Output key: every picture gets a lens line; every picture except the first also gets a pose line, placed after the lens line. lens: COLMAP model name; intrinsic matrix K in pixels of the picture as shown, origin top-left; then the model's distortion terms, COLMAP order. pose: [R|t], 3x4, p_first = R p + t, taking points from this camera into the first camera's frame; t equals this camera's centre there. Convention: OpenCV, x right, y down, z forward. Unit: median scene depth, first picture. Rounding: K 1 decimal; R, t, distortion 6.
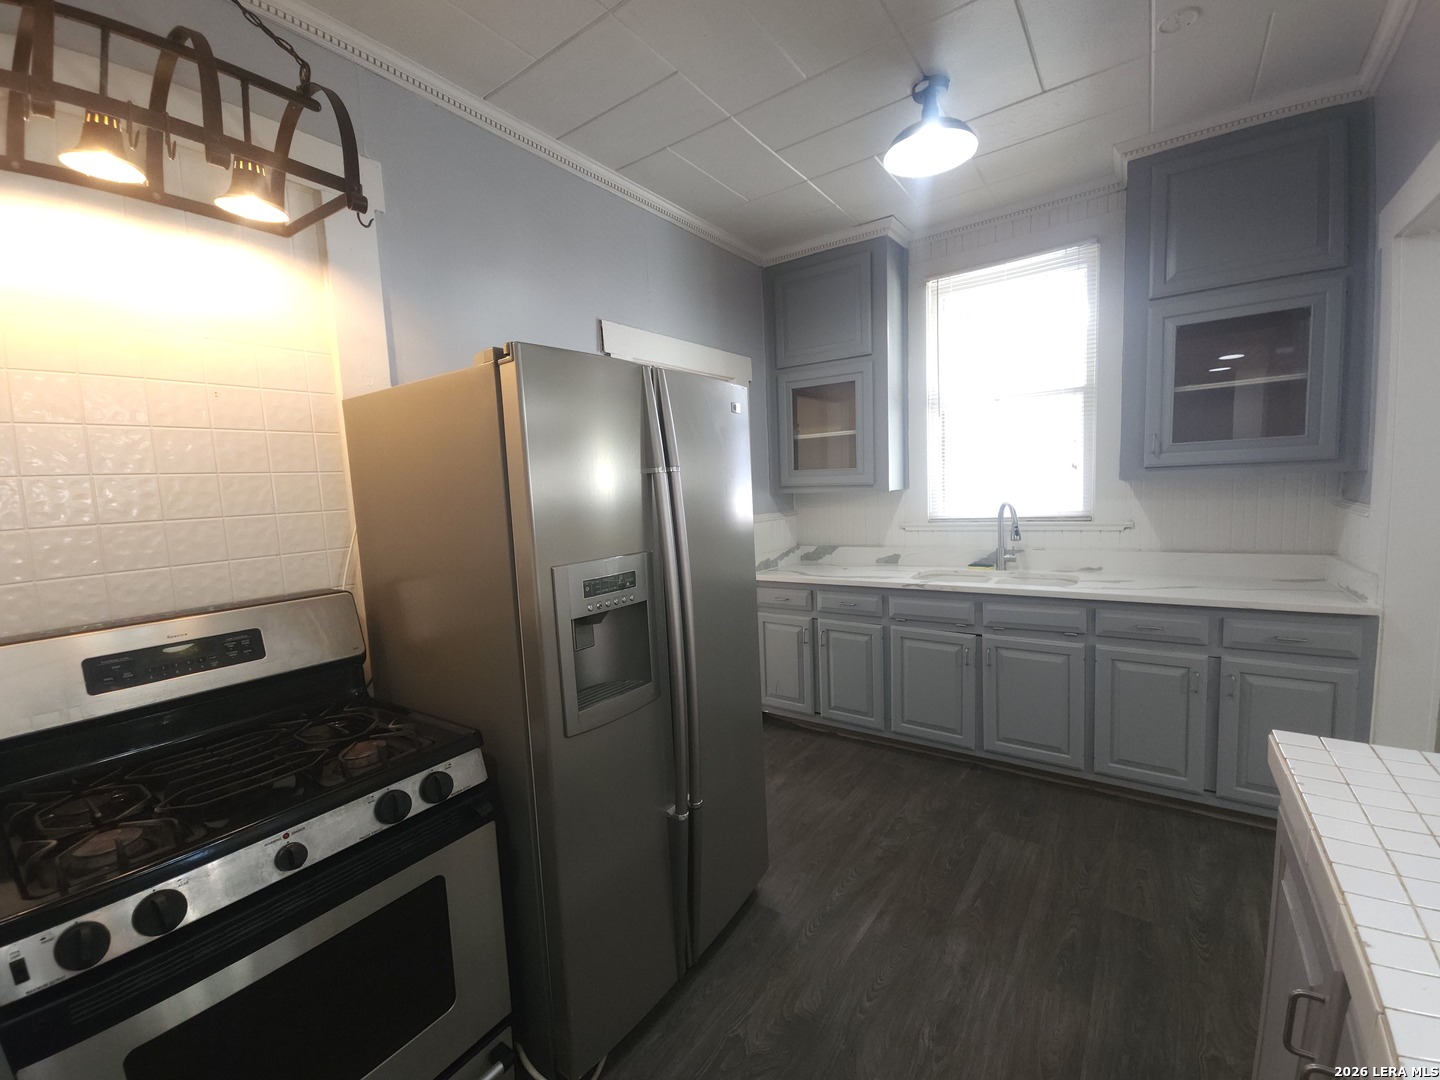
lens RADIAL K [[587.2, 0, 722.3], [0, 587.2, 540.0], [0, 0, 1]] dist [0.000960, -0.000909]
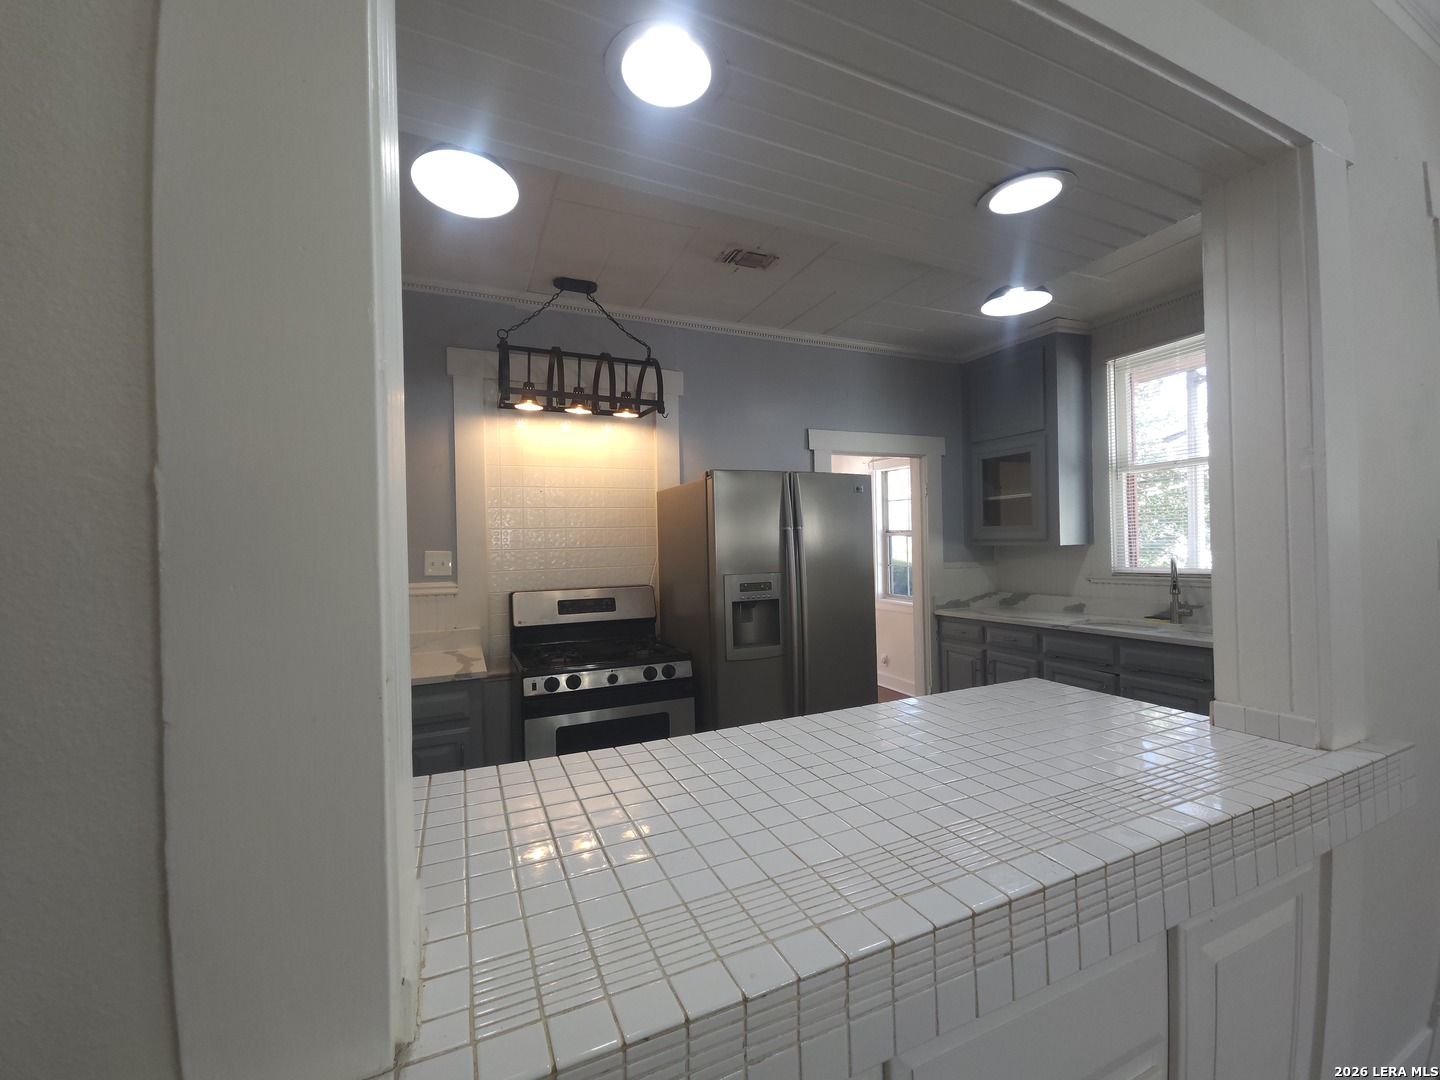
lens RADIAL K [[587.2, 0, 723.6], [0, 587.2, 544.4], [0, 0, 1]] dist [0.000960, -0.000909]
pose [[0.859367, 0.025461, -0.510725, 0.346863], [-0.064681, 0.996150, -0.059174, 0.027834], [0.507252, 0.083886, 0.857706, -0.355875]]
